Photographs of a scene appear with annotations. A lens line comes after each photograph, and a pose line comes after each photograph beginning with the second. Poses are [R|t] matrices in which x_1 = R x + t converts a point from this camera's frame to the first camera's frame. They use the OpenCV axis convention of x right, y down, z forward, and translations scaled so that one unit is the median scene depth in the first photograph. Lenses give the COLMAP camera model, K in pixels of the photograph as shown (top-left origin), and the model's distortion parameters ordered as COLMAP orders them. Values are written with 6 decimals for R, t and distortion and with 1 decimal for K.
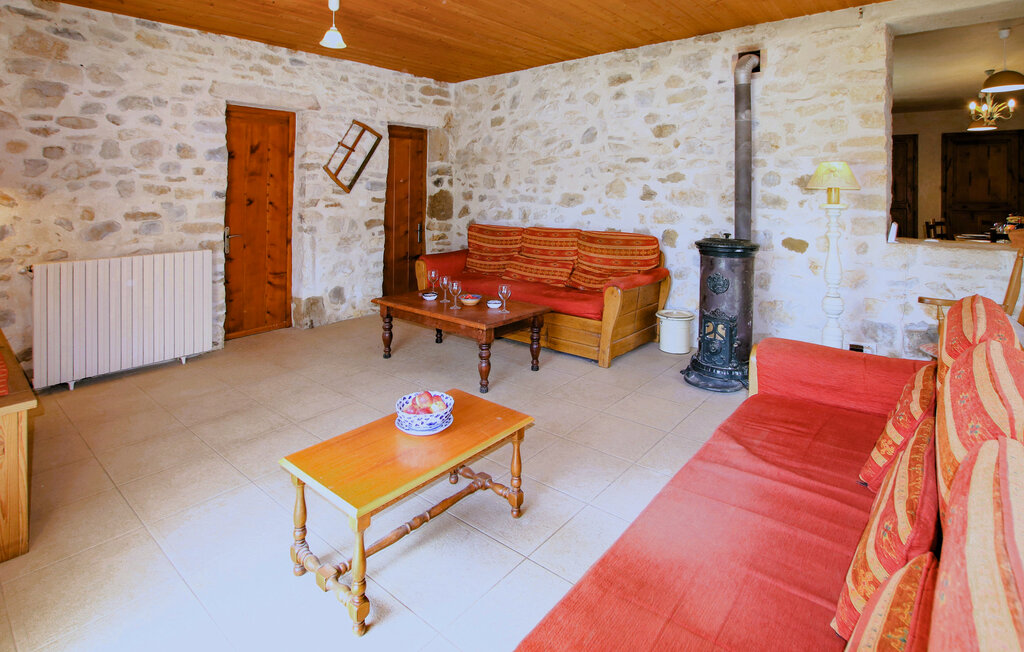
lens RADIAL K [[508.8, 0, 513.6], [0, 508.8, 271.5], [0, 0, 1]] dist [-0.024668, 0.000946]
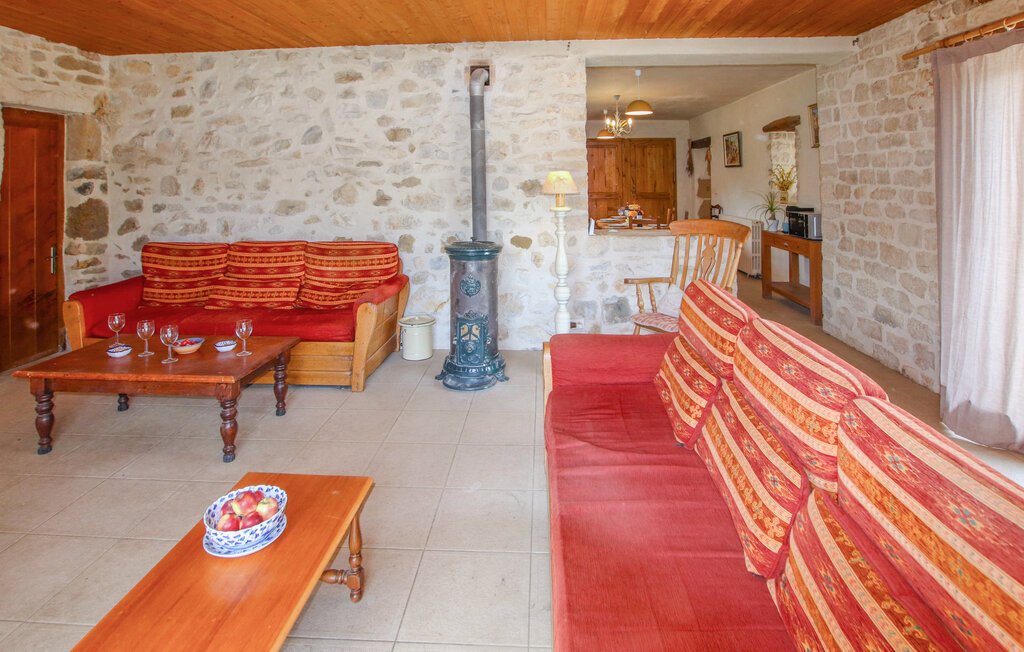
lens RADIAL K [[533.0, 0, 507.7], [0, 533.0, 253.1], [0, 0, 1]] dist [-0.025181, 0.001270]
pose [[0.802145, -0.088745, 0.590498, -0.141405], [0.101453, 0.994772, 0.011688, -0.040004], [-0.588448, 0.050533, 0.806955, 0.065000]]
